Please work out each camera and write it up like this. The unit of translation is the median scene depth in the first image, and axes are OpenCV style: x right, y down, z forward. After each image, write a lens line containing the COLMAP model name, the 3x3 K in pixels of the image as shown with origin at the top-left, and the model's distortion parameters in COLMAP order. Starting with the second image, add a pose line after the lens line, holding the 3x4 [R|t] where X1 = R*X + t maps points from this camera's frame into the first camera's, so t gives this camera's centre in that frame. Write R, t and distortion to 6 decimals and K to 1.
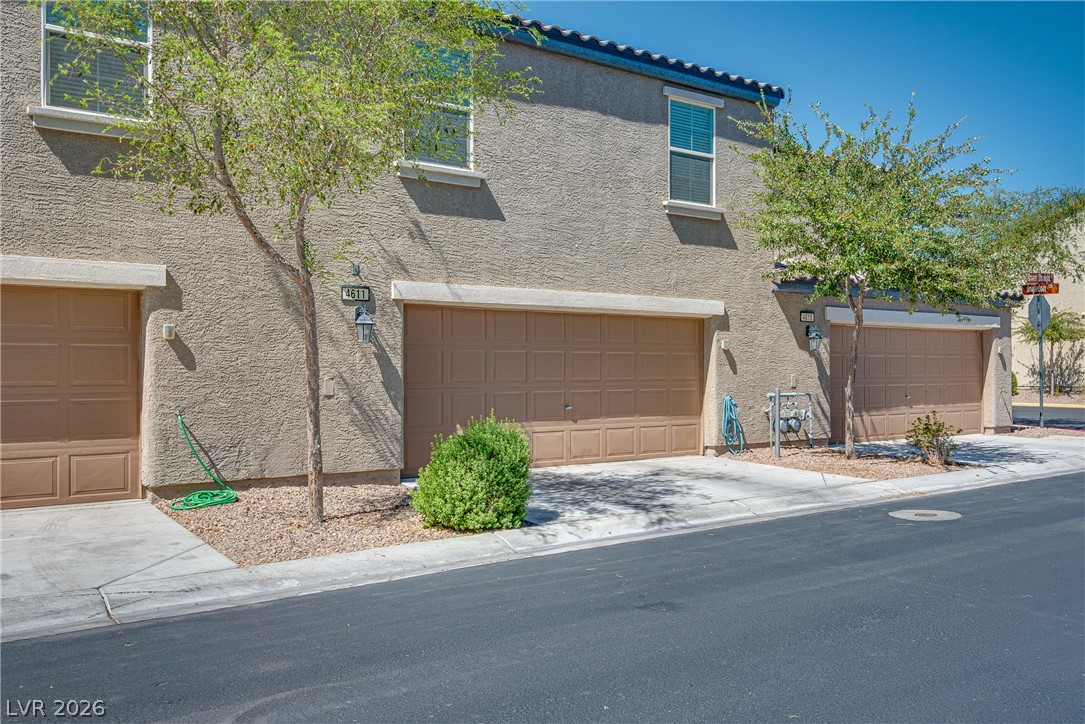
lens RADIAL K [[505.0, 0, 530.9], [0, 505.0, 357.6], [0, 0, 1]] dist [0.010223, -0.000641]
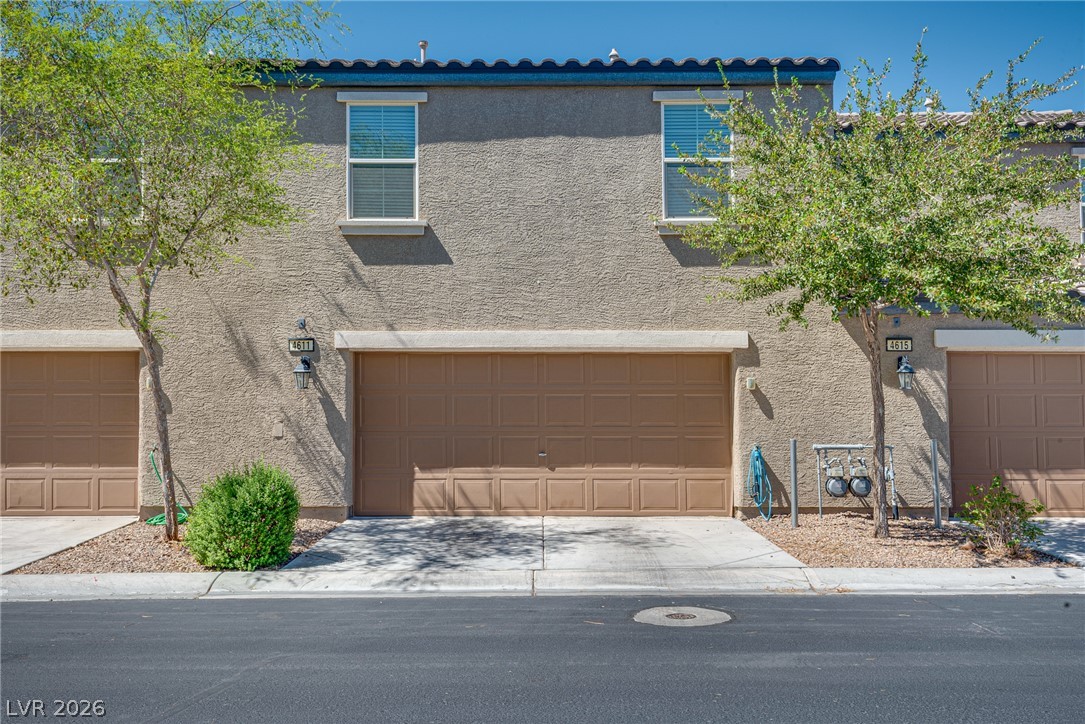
lens RADIAL K [[485.2, 0, 546.5], [0, 485.2, 391.5], [0, 0, 1]] dist [0.003350, 0.000319]
pose [[0.927621, -0.016263, -0.373169, 0.453441], [0.008004, 0.999688, -0.023670, 0.003973], [0.373438, 0.018970, 0.927461, 0.178886]]
